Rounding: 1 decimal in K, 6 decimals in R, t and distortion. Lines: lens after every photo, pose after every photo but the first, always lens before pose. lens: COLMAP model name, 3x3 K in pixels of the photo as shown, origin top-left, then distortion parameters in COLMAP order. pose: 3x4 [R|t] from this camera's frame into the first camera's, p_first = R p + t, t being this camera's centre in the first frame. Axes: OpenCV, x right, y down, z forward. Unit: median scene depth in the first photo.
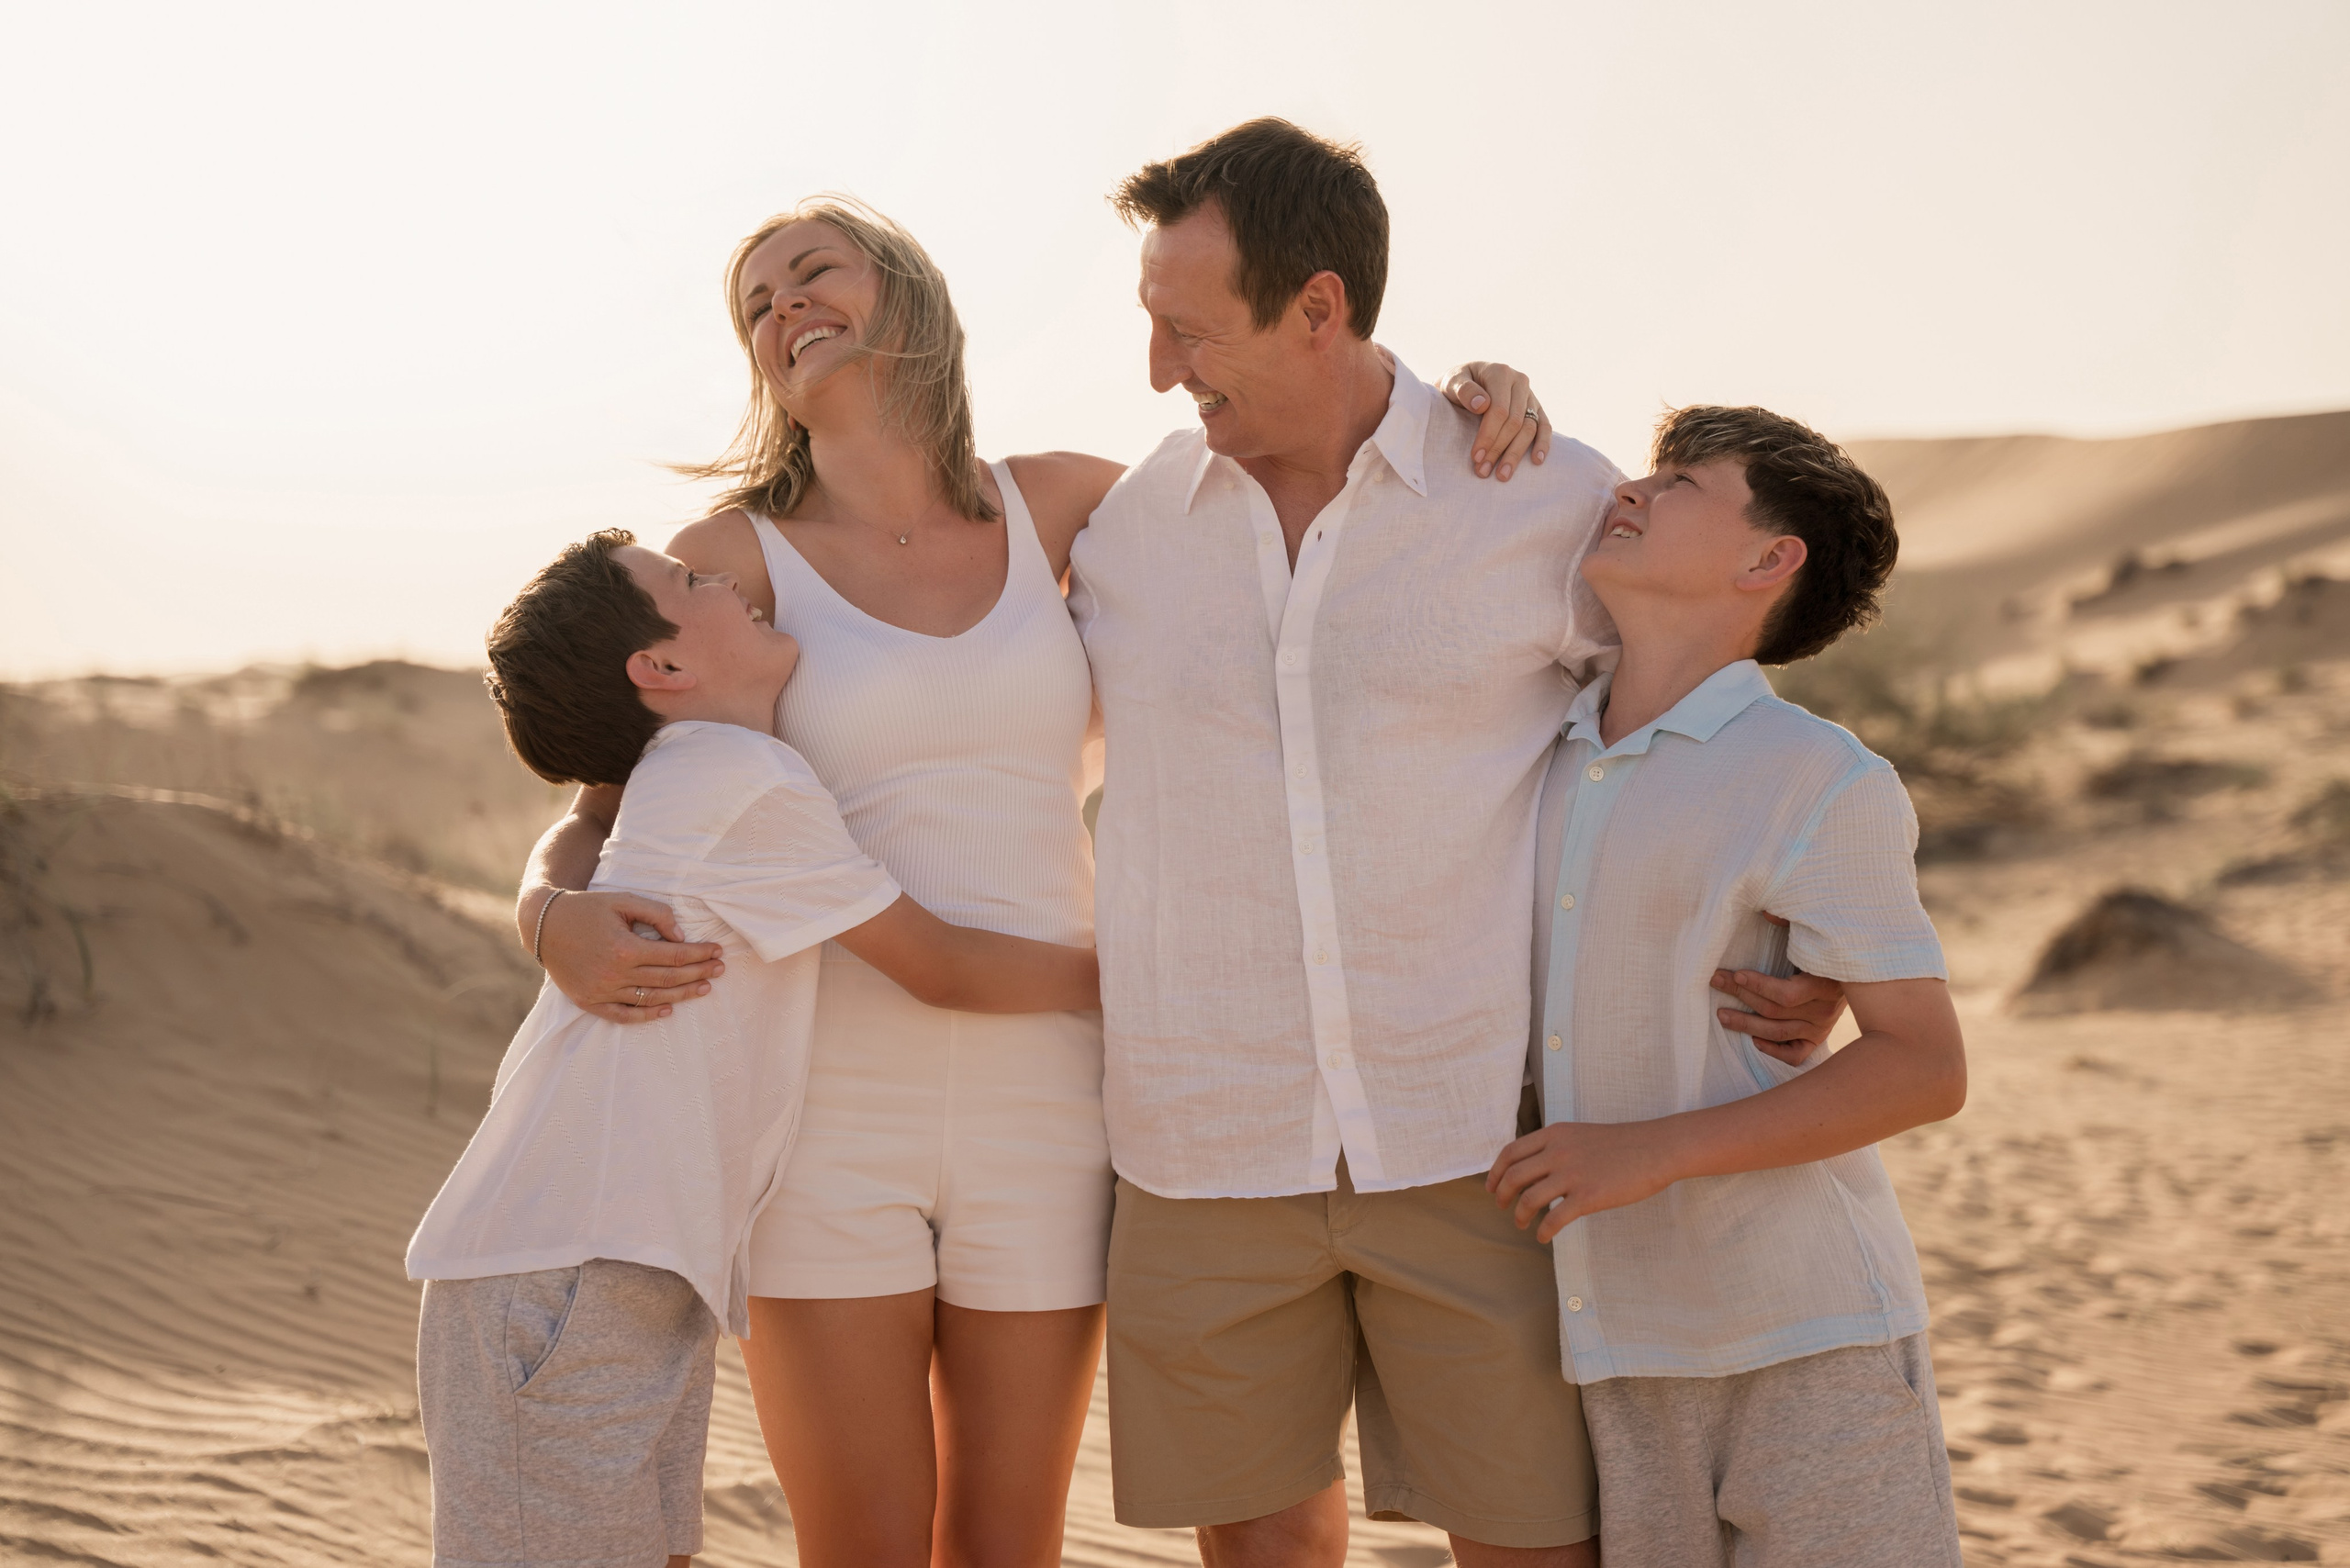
lens RADIAL K [[4525.7, 0, 1175.0], [0, 4525.7, 784.0], [0, 0, 1]] dist [0.285946, 0.219378]
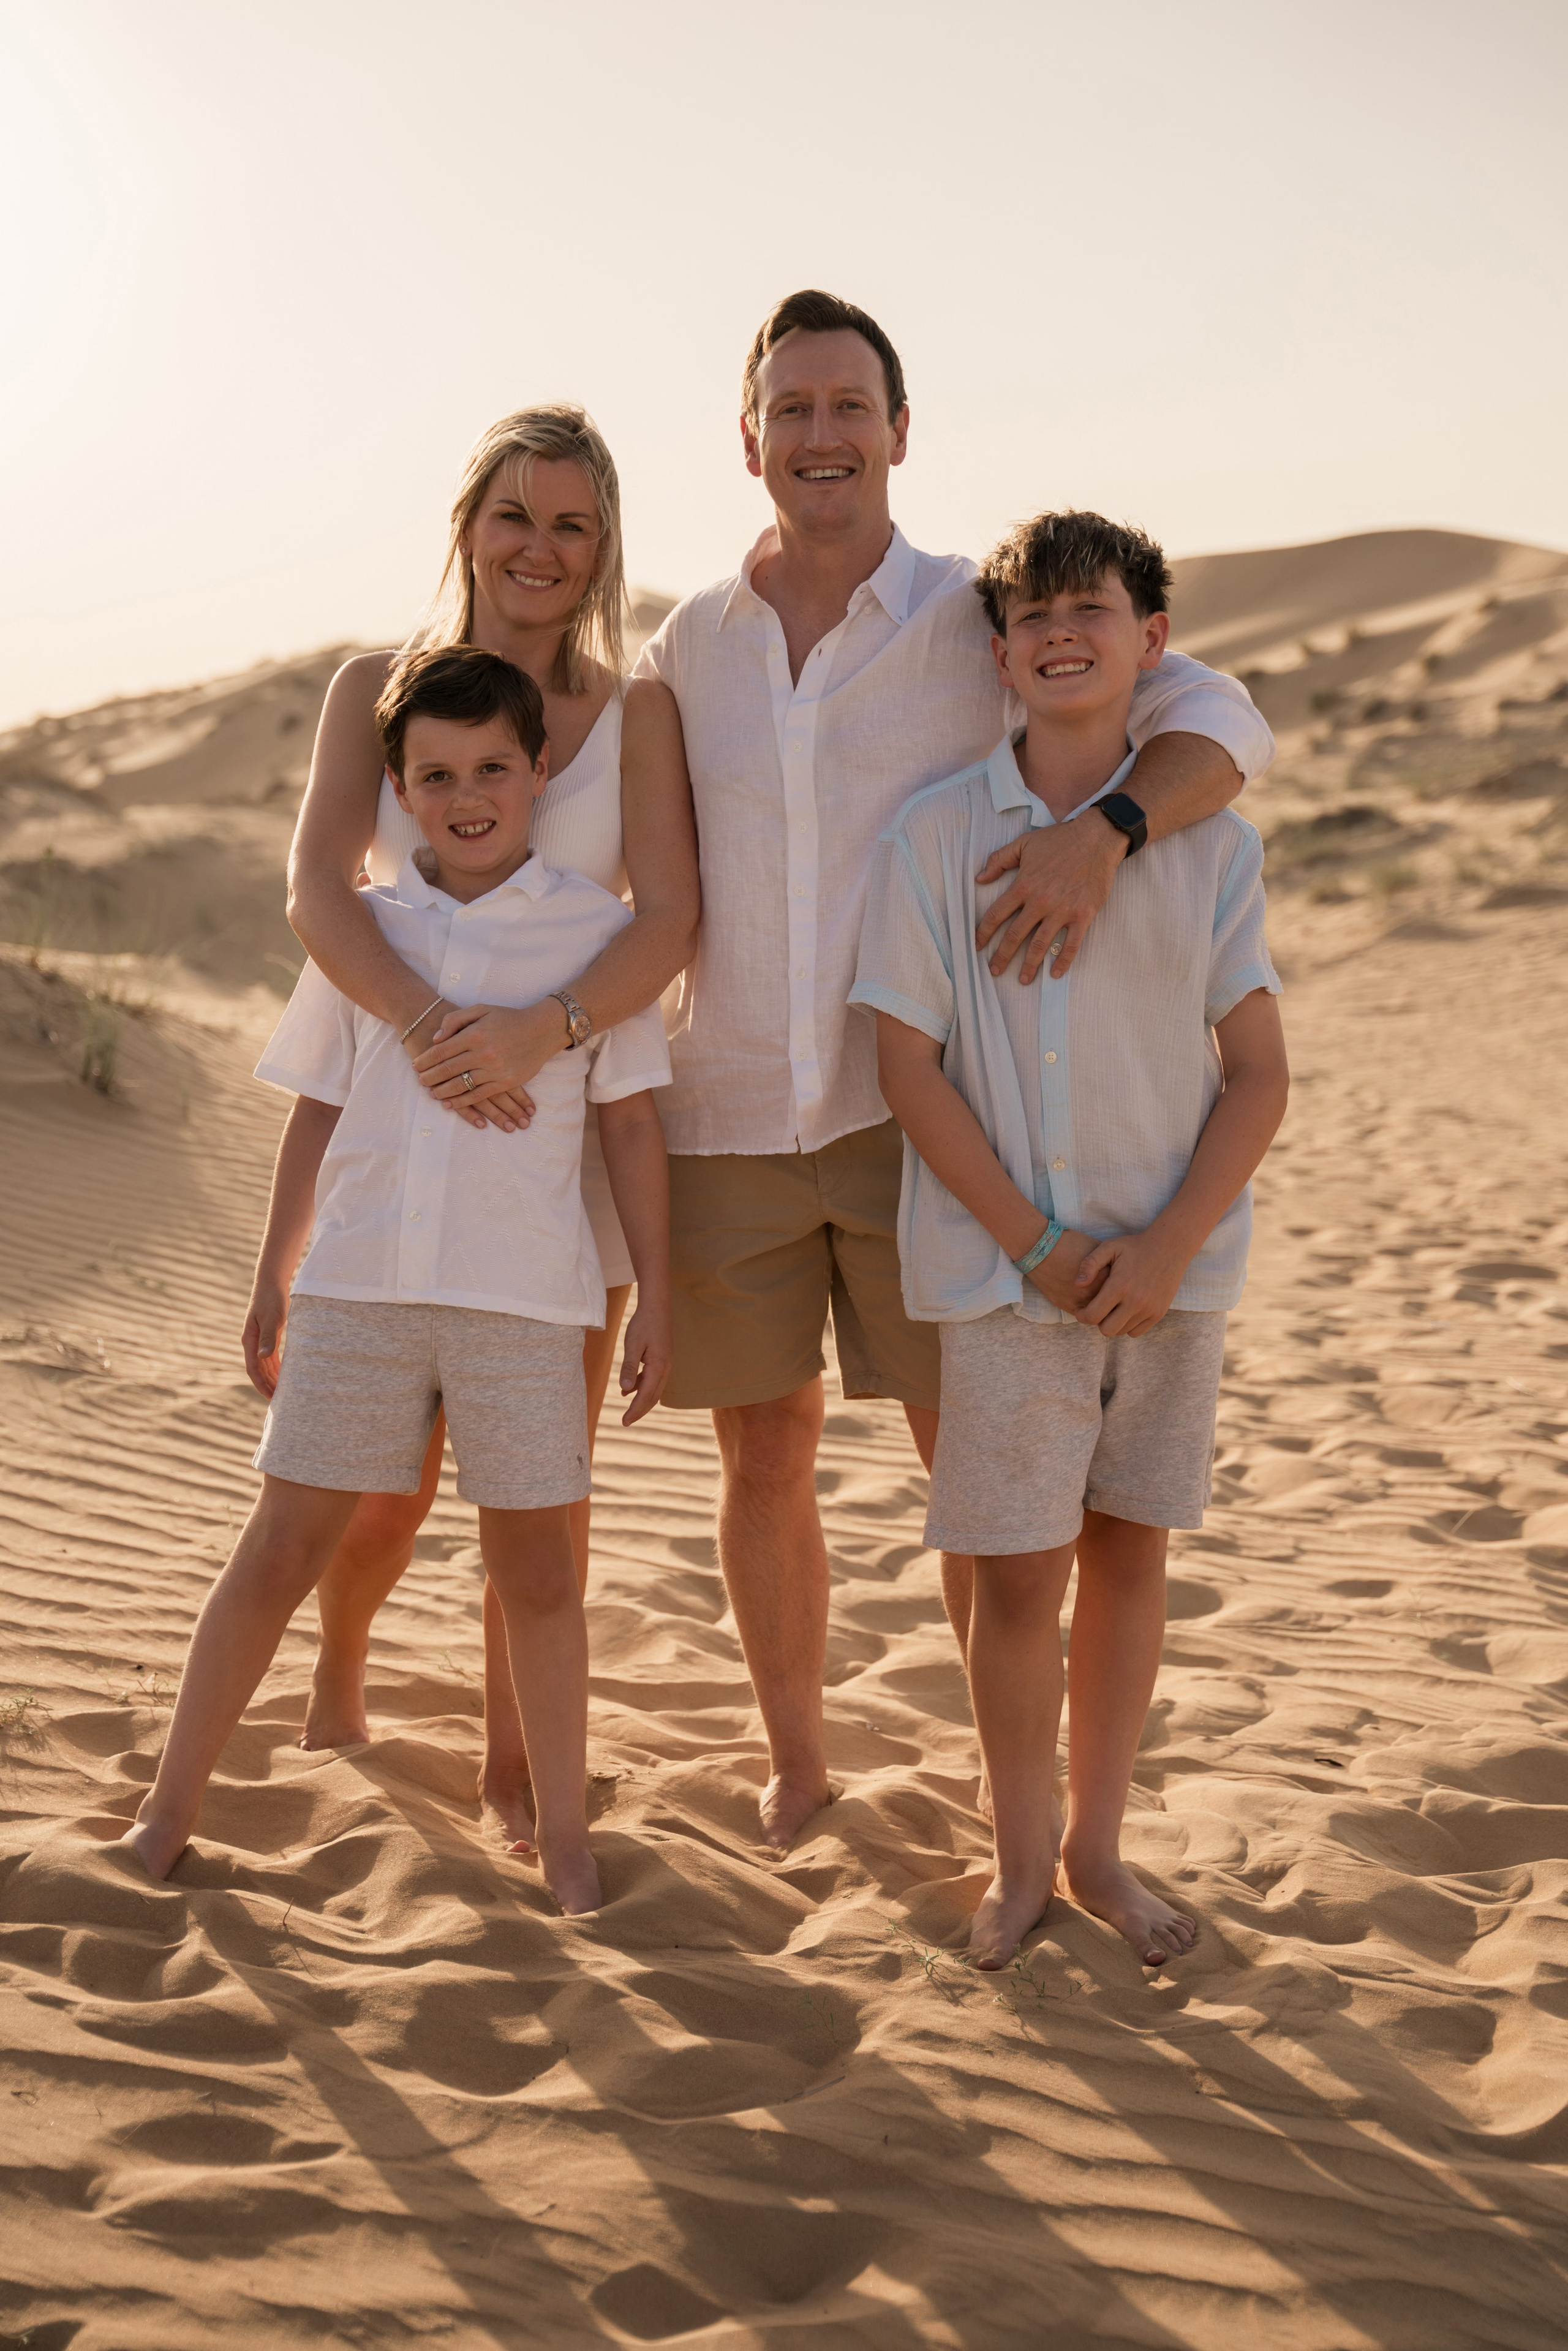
lens RADIAL K [[3346.4, 0, 784.0], [0, 3346.4, 1175.5], [0, 0, 1]] dist [0.062853, 0.345597]
pose [[0.994066, -0.031193, 0.104215, -0.033415], [0.020507, 0.994565, 0.102077, -0.002359], [-0.106832, -0.099334, 0.989303, 0.014158]]
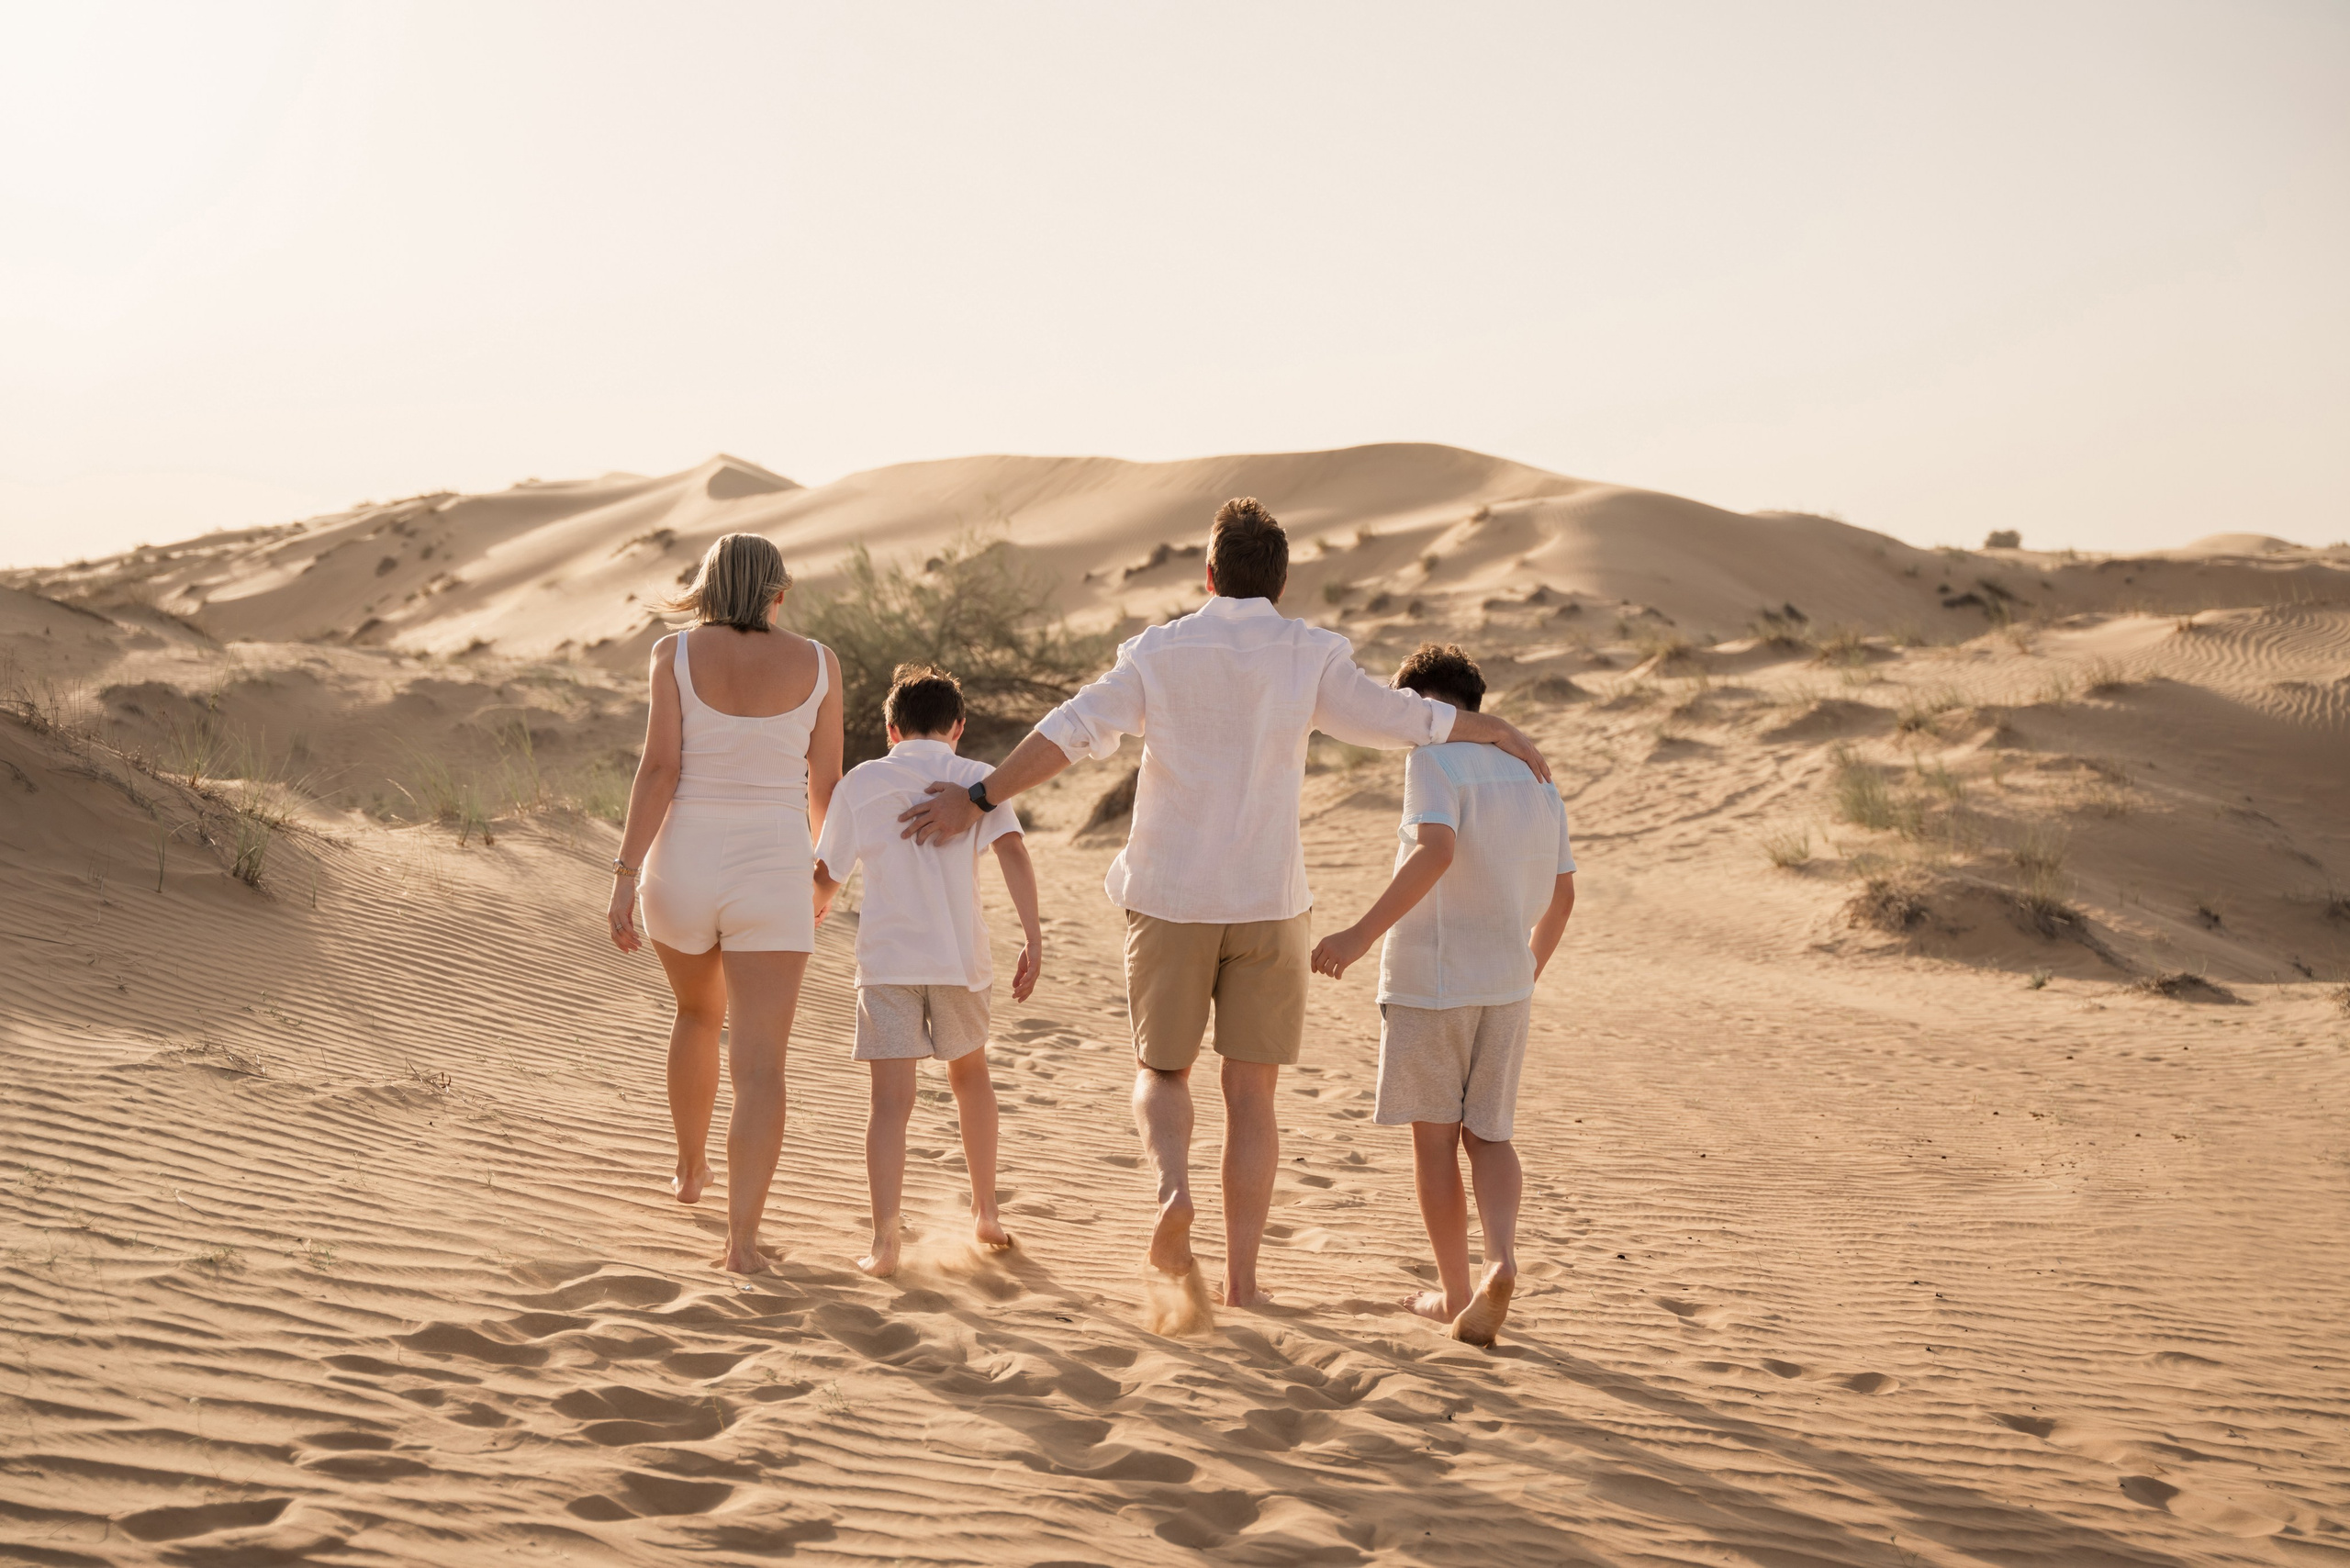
lens RADIAL K [[3145.7, 0, 1197.0], [0, 3145.7, 788.2], [0, 0, 1]] dist [0.029767, 0.417481]
pose [[0.976715, 0.015173, 0.214003, -0.034435], [-0.022271, 0.999278, 0.030794, -0.012037], [-0.213381, -0.034843, 0.976348, -0.235567]]
